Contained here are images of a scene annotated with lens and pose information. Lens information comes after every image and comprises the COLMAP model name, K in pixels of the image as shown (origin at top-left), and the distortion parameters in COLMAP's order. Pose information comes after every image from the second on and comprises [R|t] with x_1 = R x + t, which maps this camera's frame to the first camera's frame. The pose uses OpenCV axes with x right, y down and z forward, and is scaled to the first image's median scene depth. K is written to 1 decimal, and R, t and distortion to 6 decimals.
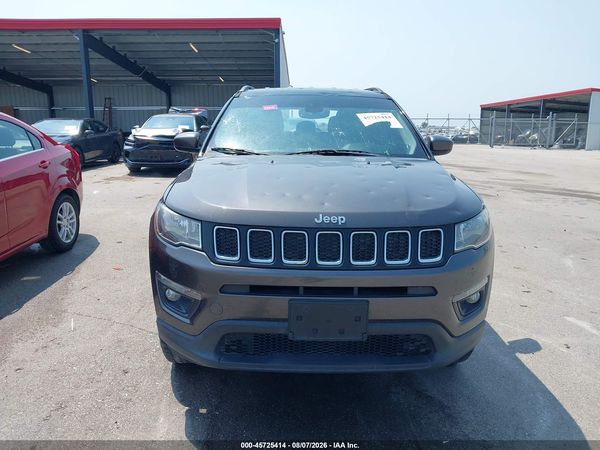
lens RADIAL K [[478.2, 0, 300.0], [0, 478.2, 225.0], [0, 0, 1]] dist [0.042179, -0.055203]
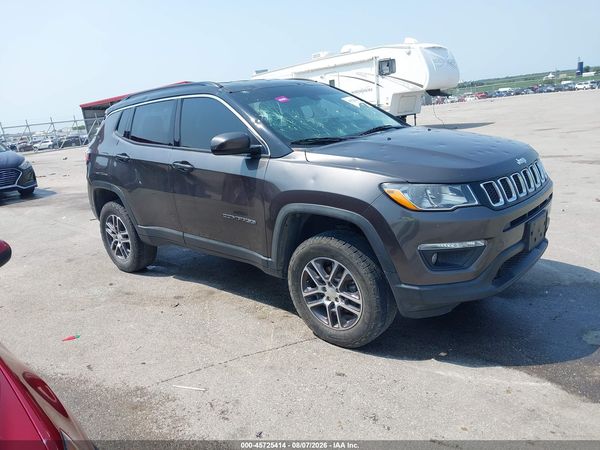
lens RADIAL K [[478.2, 0, 300.0], [0, 478.2, 225.0], [0, 0, 1]] dist [0.042179, -0.055203]
pose [[0.672688, -0.262190, 0.691915, -0.823028], [0.261219, 0.959053, 0.109458, -0.090493], [-0.692283, 0.107111, 0.713633, 0.273406]]
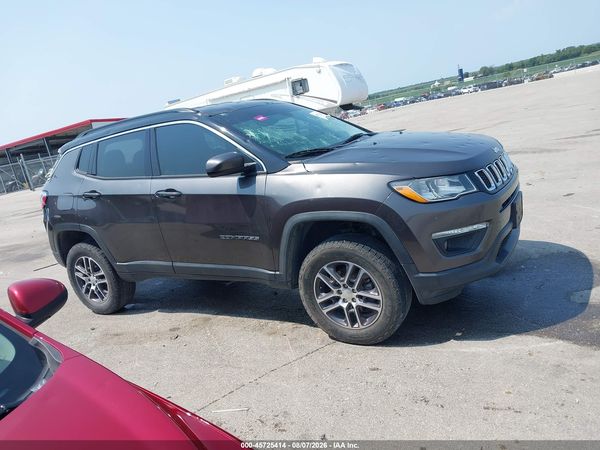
lens RADIAL K [[478.2, 0, 300.0], [0, 478.2, 225.0], [0, 0, 1]] dist [0.042179, -0.055203]
pose [[0.511512, -0.308657, 0.801926, -0.943627], [0.371142, 0.921076, 0.117783, -0.121892], [-0.774990, 0.237381, 0.585697, 0.375423]]
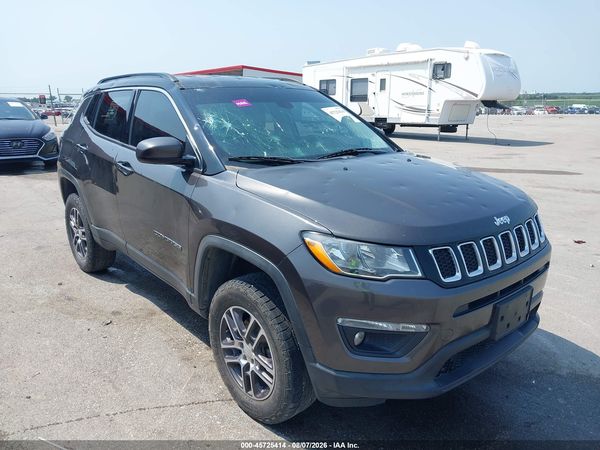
lens RADIAL K [[491.2, 0, 300.0], [0, 491.2, 225.0], [0, 0, 1]] dist [0.007026, -0.006110]
pose [[0.759079, -0.180297, 0.625534, -0.576392], [0.150967, 0.983441, 0.100259, -0.104035], [-0.633253, 0.018330, 0.773728, 0.261089]]
